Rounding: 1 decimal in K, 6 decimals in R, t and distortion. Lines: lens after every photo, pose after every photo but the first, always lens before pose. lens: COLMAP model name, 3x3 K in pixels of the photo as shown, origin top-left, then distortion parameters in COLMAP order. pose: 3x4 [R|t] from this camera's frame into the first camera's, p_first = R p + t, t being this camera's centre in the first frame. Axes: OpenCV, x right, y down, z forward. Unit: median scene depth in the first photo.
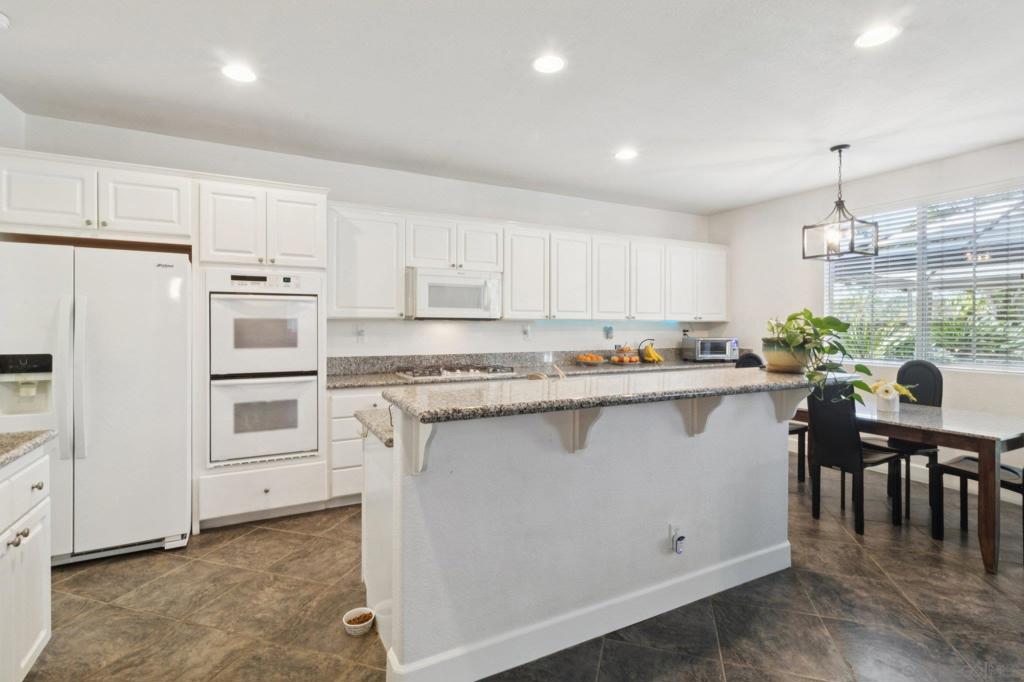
lens RADIAL K [[480.6, 0, 509.9], [0, 480.6, 324.2], [0, 0, 1]] dist [0.000904, 0.001028]
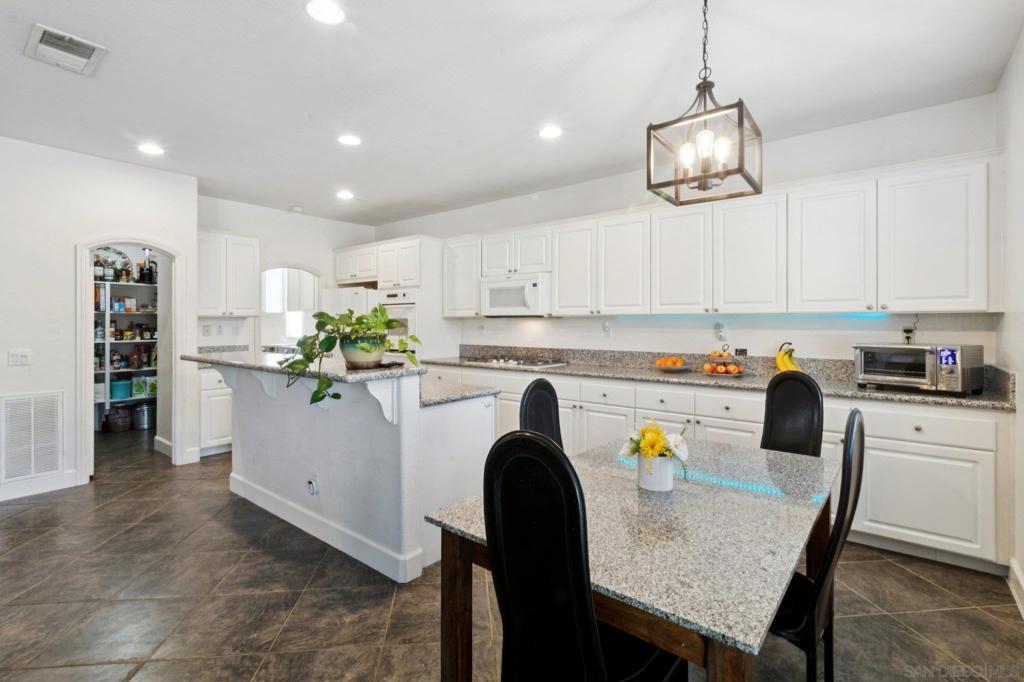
lens RADIAL K [[489.4, 0, 511.7], [0, 489.4, 319.9], [0, 0, 1]] dist [0.000047, -0.000247]
pose [[0.387021, -0.008756, -0.922029, 1.097251], [0.003218, 0.999962, -0.008145, 0.007986], [0.922065, 0.000186, 0.387035, 0.600144]]
